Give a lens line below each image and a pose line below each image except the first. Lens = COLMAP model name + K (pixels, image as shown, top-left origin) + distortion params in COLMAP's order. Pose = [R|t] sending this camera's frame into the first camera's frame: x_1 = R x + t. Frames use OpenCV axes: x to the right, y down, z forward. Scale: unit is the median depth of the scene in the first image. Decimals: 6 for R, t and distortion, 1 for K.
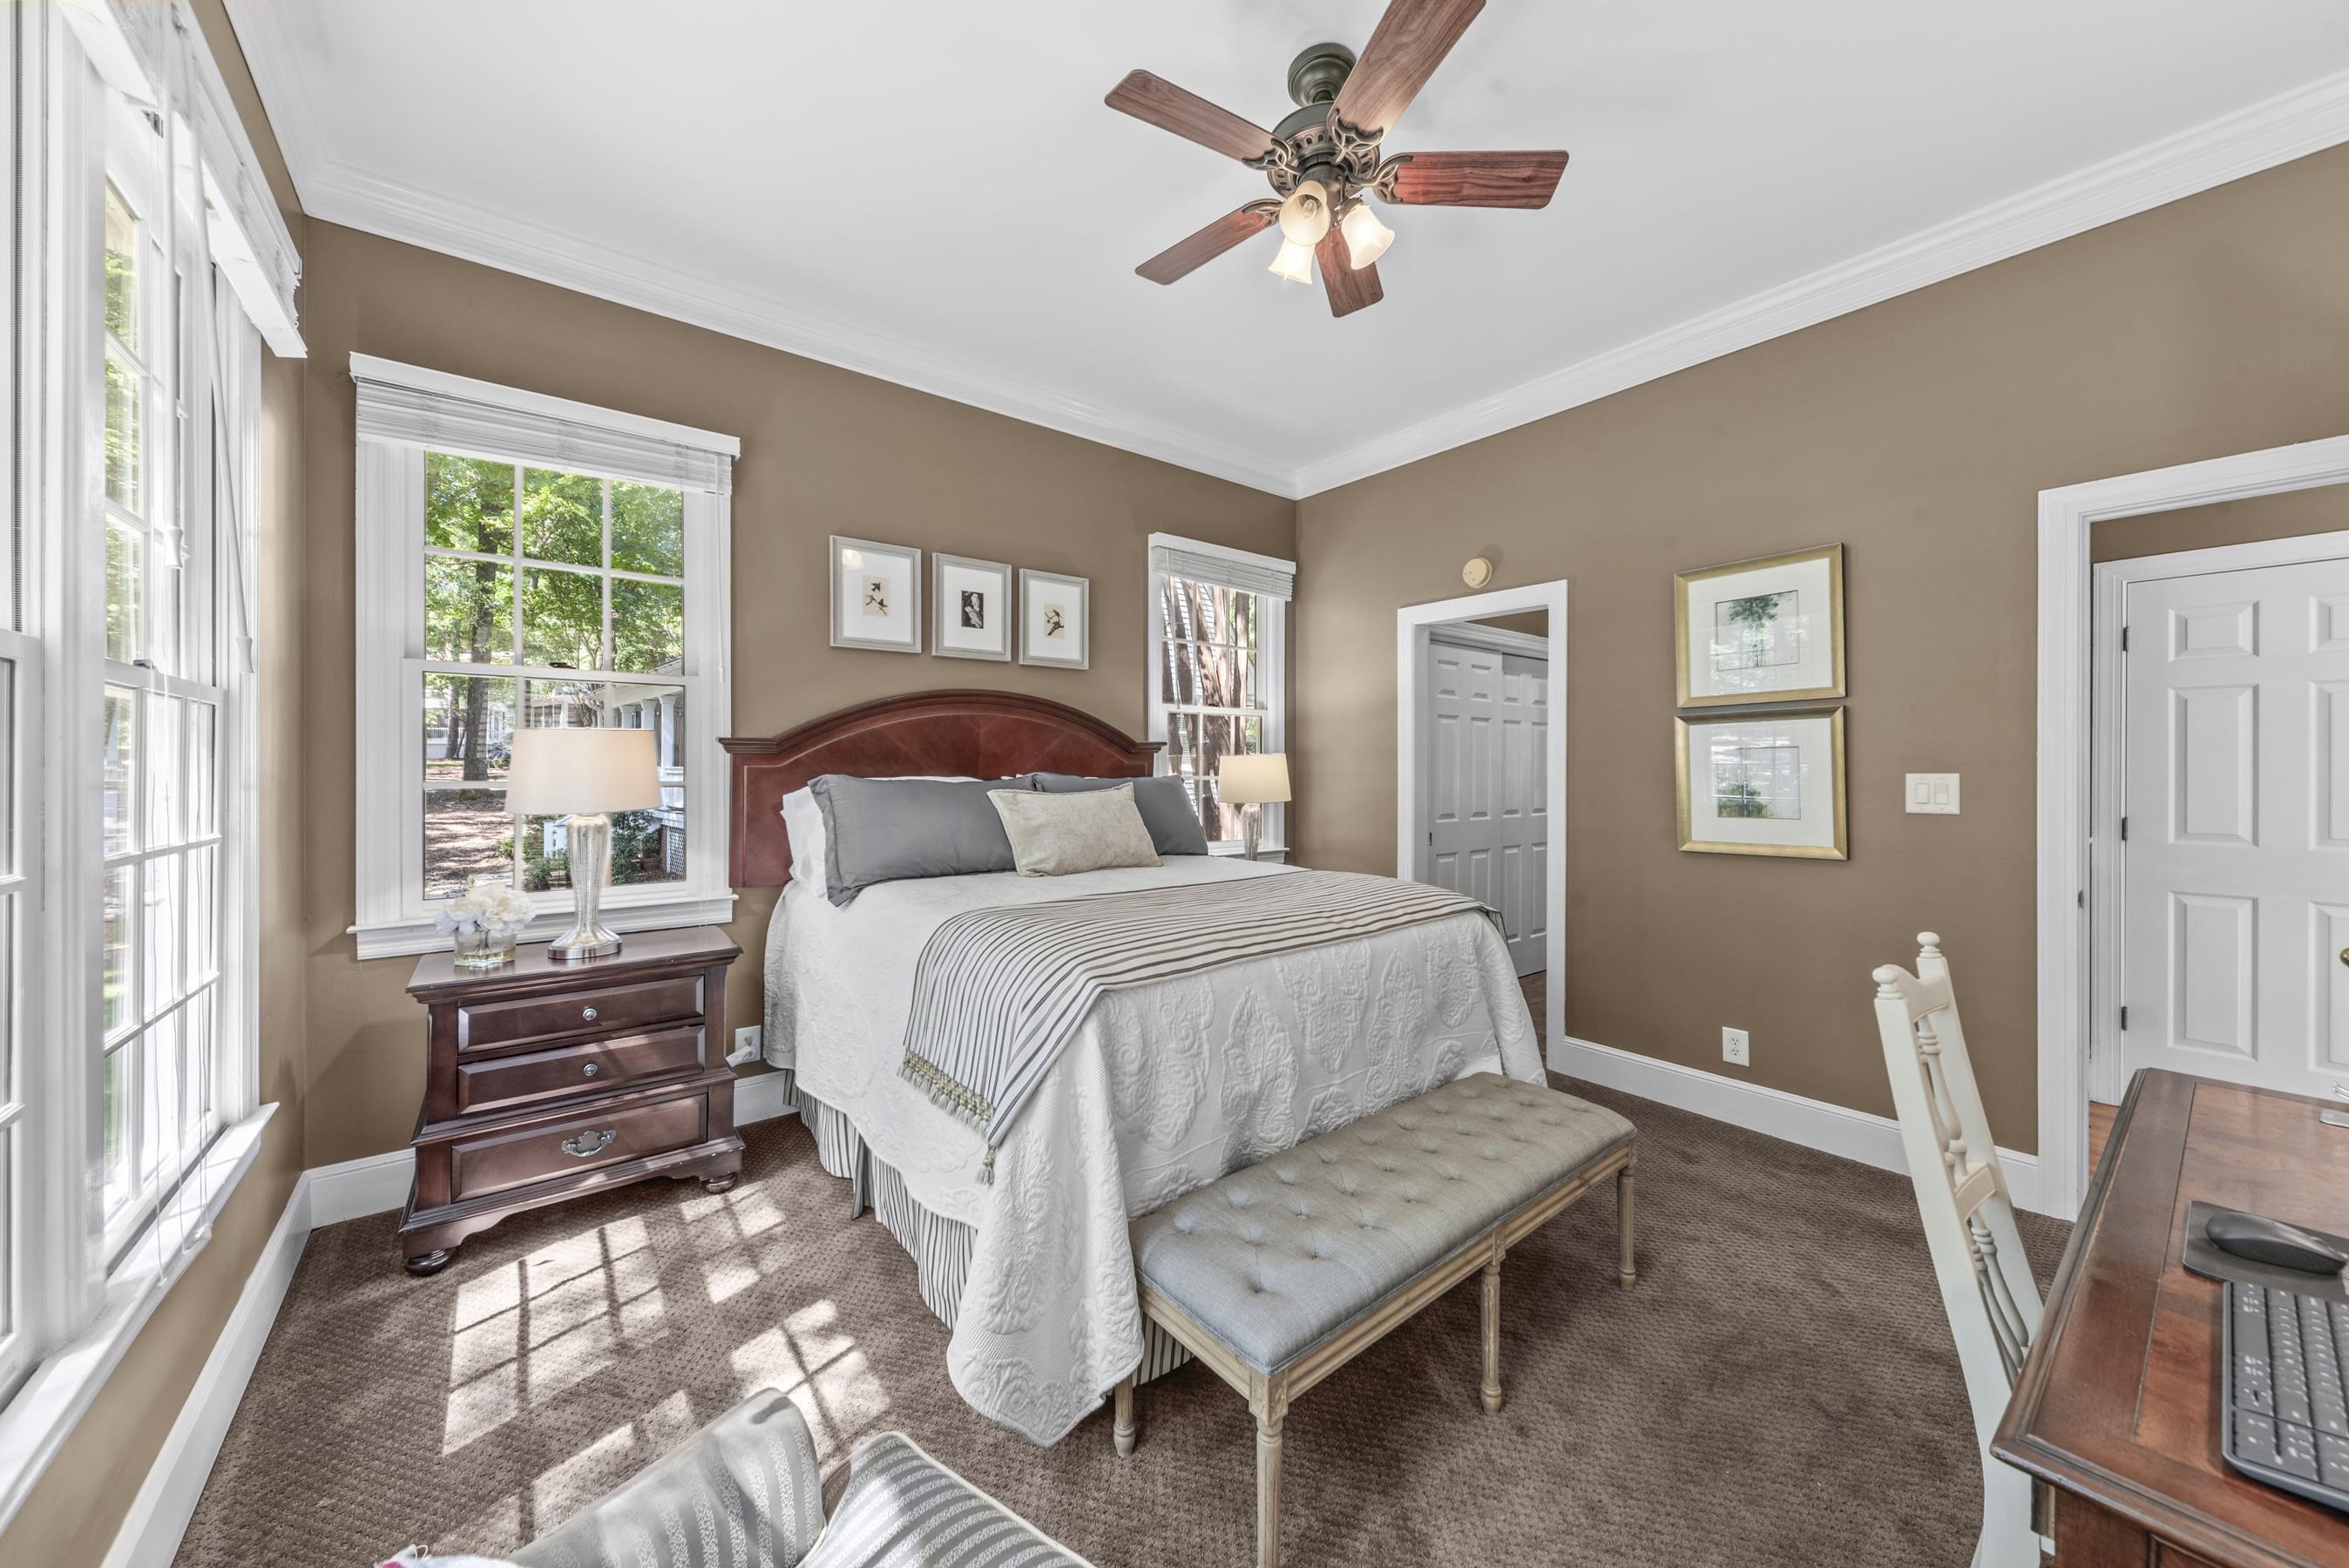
lens RADIAL K [[824.6, 0, 1182.5], [0, 824.6, 768.6], [0, 0, 1]] dist [0.001348, 0.000031]
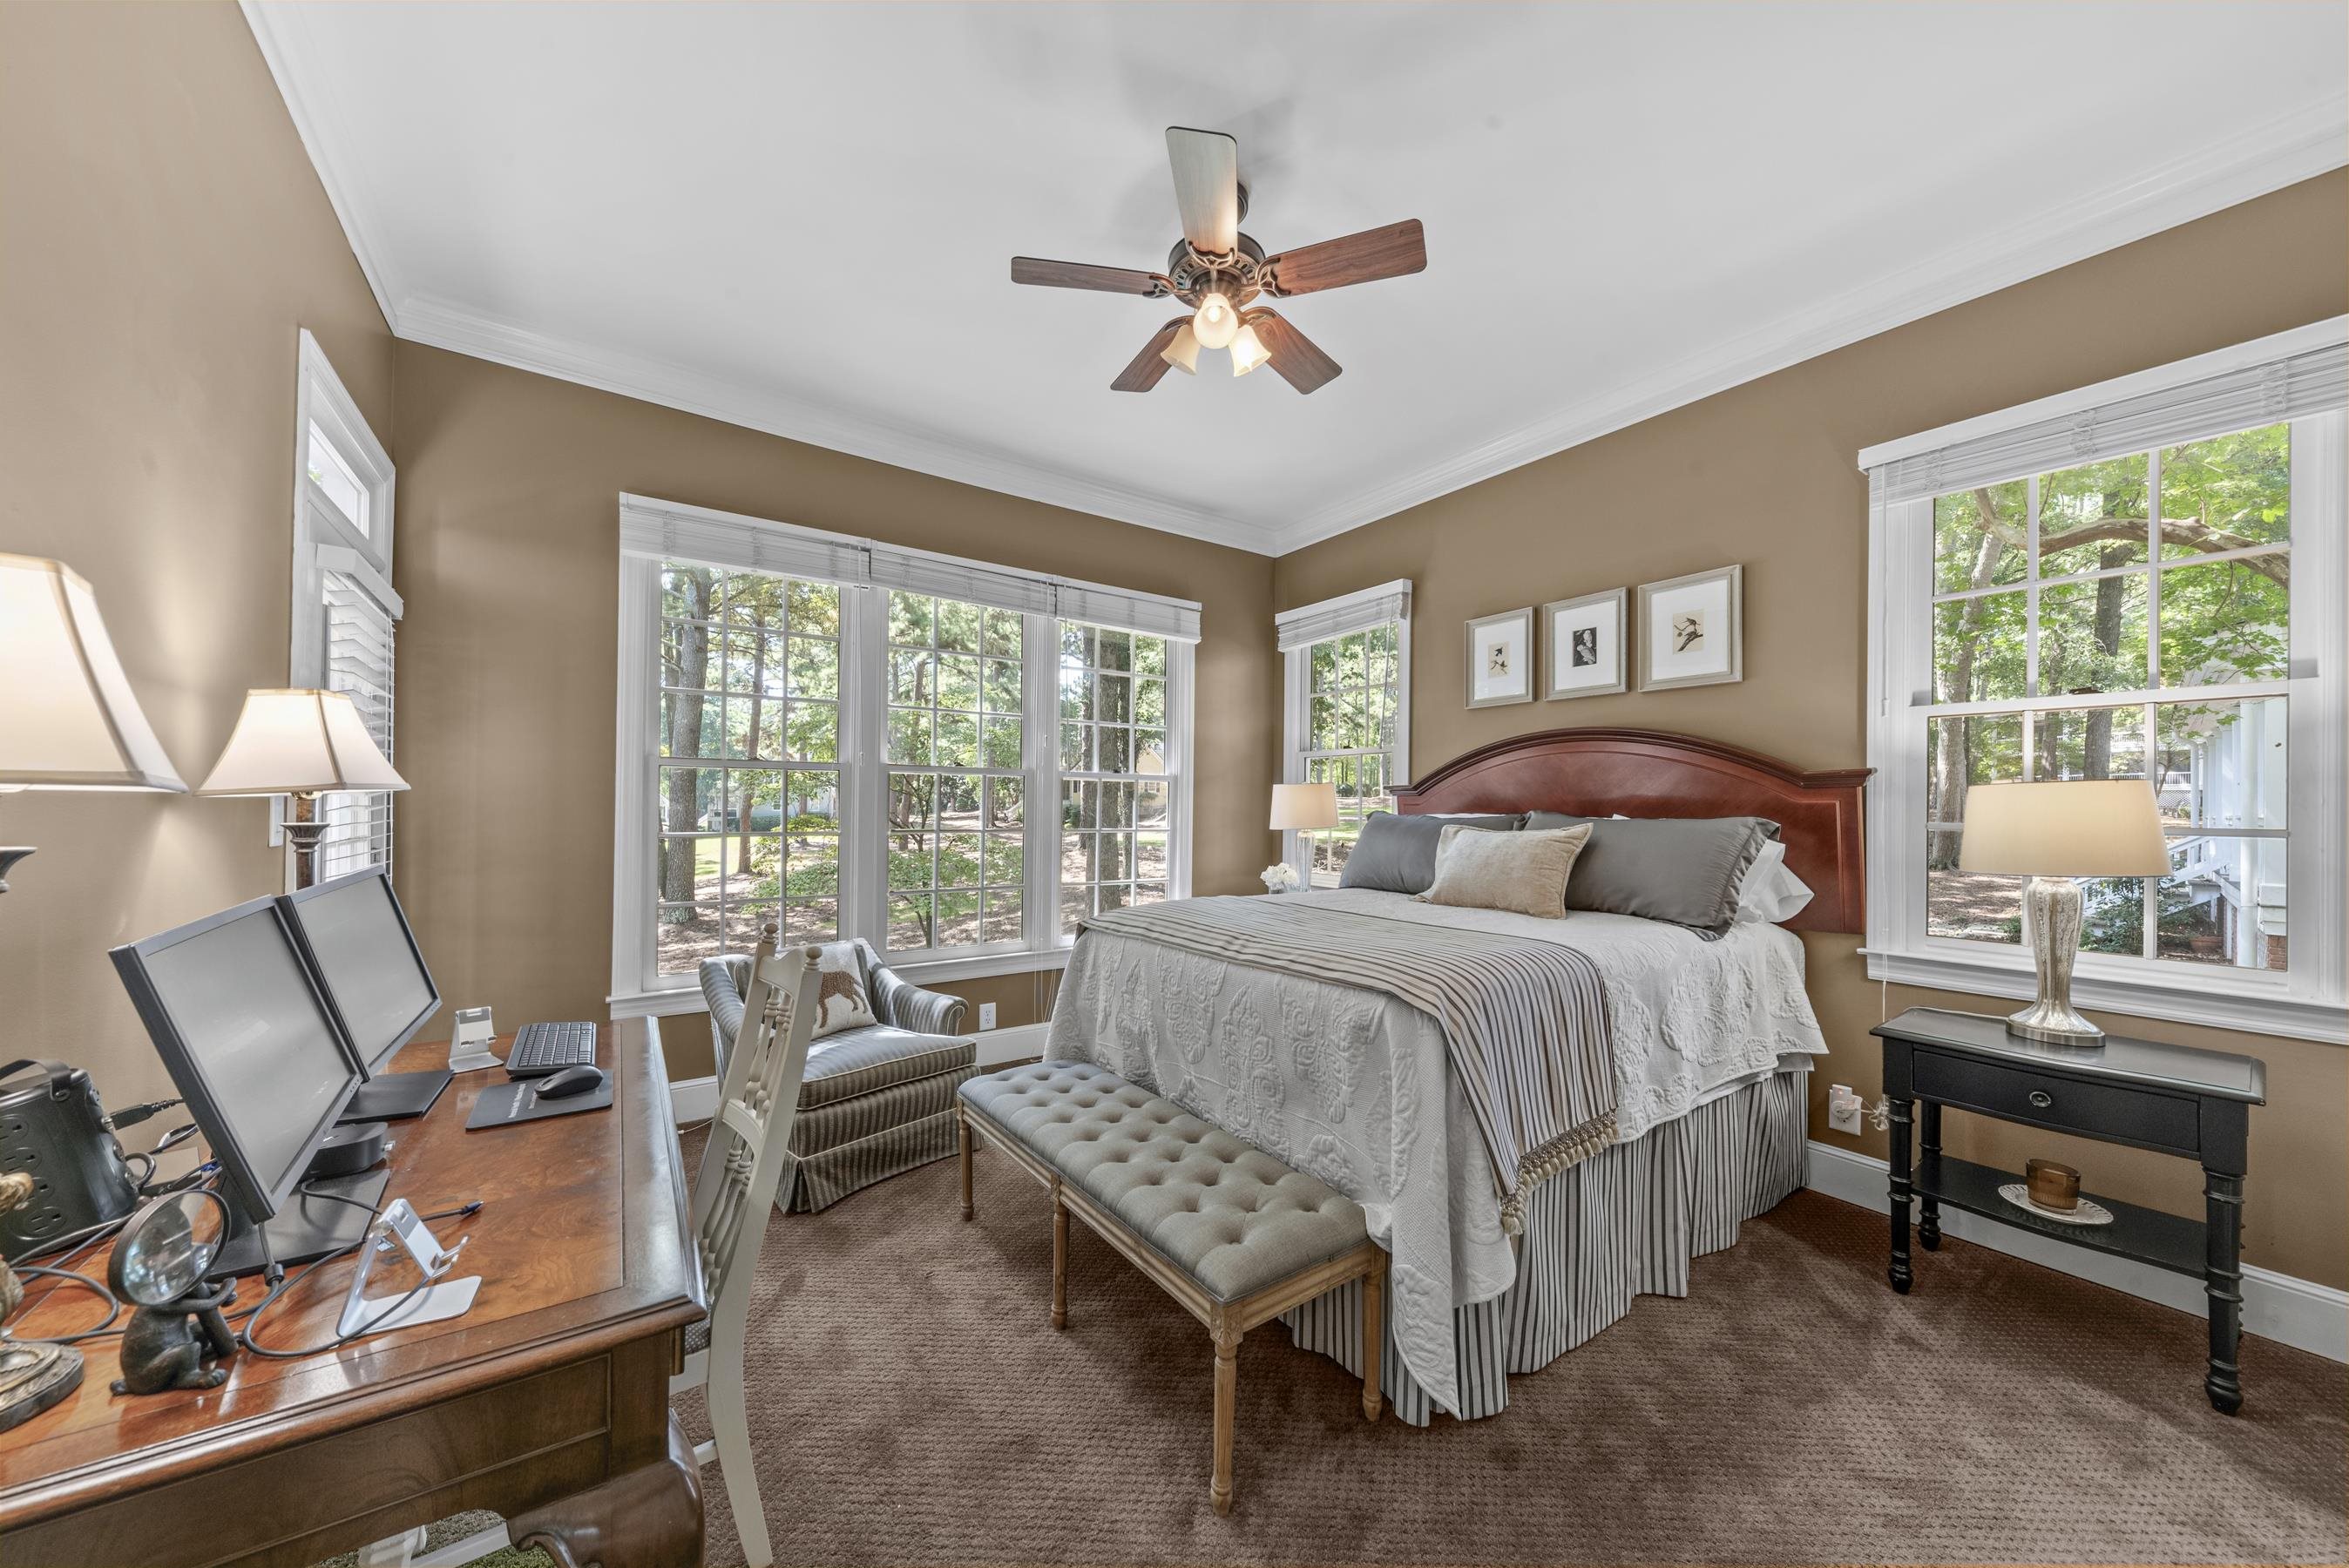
lens RADIAL K [[824.6, 0, 1176.6], [0, 824.6, 792.6], [0, 0, 1]] dist [0.001348, 0.000031]
pose [[-0.089429, -0.011204, -0.995930, 0.769775], [-0.009803, 0.999898, -0.010368, -0.003993], [0.995945, 0.008836, -0.089529, 0.605481]]
